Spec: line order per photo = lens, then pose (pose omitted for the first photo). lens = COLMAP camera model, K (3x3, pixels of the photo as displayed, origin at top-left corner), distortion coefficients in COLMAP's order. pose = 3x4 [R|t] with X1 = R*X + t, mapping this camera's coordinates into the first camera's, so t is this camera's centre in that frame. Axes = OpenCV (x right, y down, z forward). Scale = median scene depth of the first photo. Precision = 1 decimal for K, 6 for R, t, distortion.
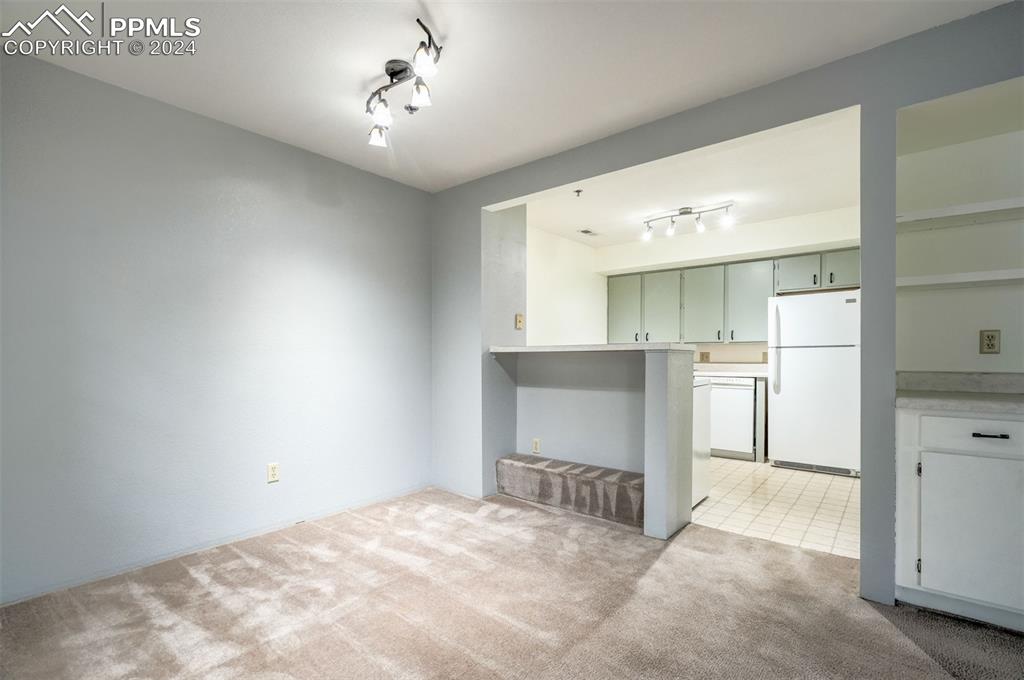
lens RADIAL K [[471.8, 0, 515.0], [0, 471.8, 358.0], [0, 0, 1]] dist [-0.000878, 0.000027]
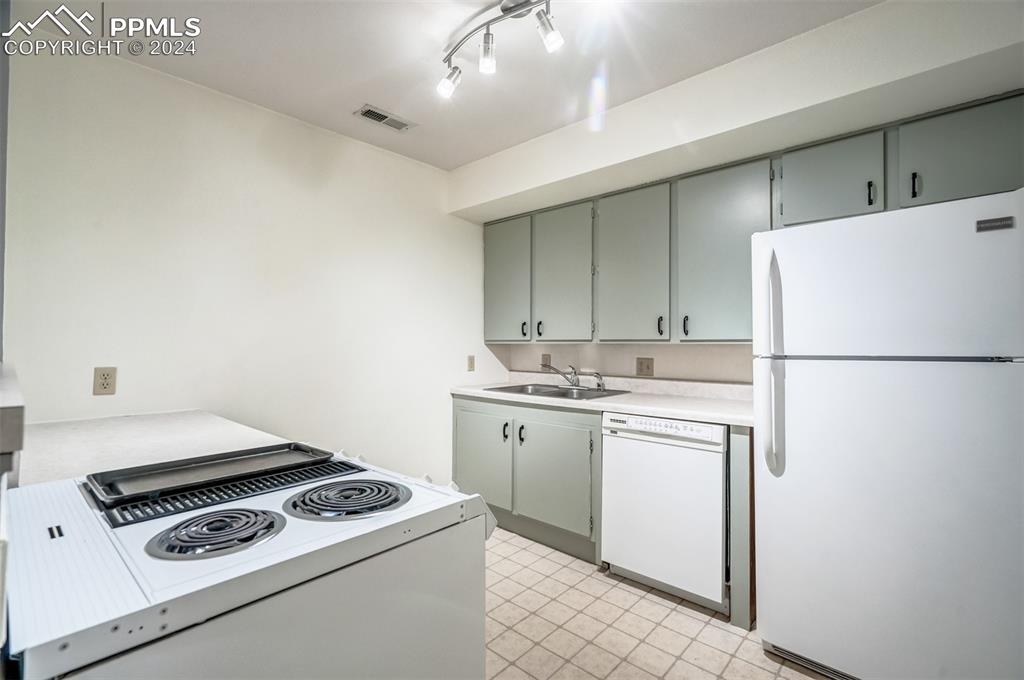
lens RADIAL K [[465.2, 0, 506.6], [0, 465.2, 334.8], [0, 0, 1]] dist [0.001355, 0.000204]
pose [[0.997461, -0.000345, -0.071209, 0.335926], [-0.001227, 0.999757, -0.022027, -0.030787], [0.071200, 0.022058, 0.997218, 0.554920]]
